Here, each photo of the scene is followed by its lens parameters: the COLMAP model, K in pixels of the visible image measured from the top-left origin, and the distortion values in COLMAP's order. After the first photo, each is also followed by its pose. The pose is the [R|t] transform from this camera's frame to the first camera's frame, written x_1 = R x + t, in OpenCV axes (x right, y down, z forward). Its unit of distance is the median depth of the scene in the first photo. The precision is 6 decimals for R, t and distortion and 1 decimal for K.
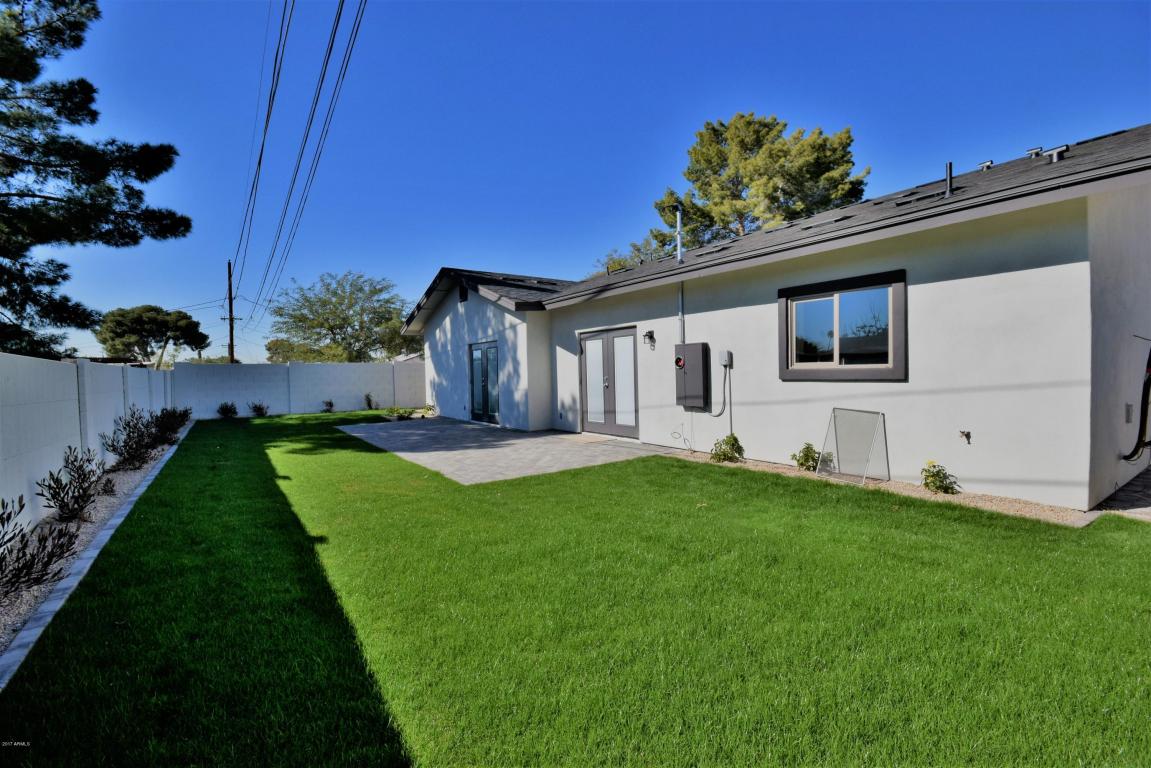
lens RADIAL K [[505.4, 0, 572.4], [0, 505.4, 380.8], [0, 0, 1]] dist [0.009694, -0.012259]
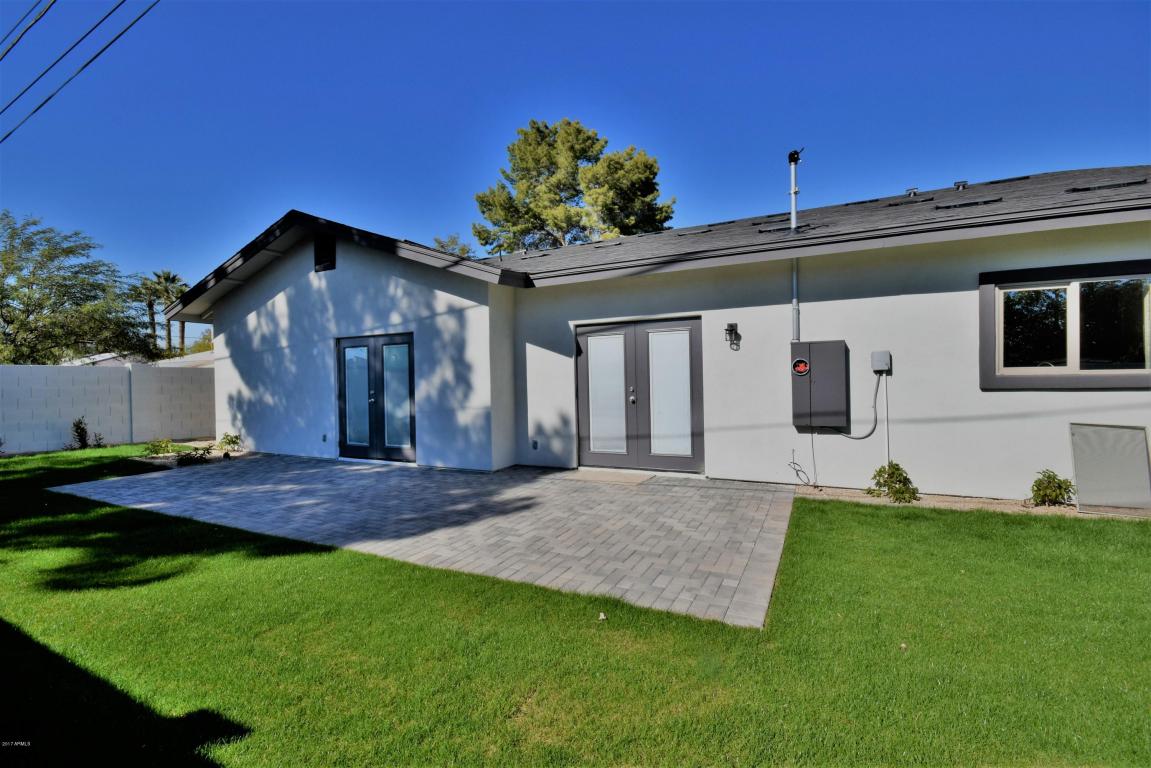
lens RADIAL K [[505.4, 0, 575.5], [0, 505.4, 380.3], [0, 0, 1]] dist [0.009694, -0.012259]
pose [[0.874655, 0.005422, 0.484715, -0.294326], [0.007540, 0.999664, -0.024787, -0.000766], [-0.484687, 0.025335, 0.874321, 0.355244]]
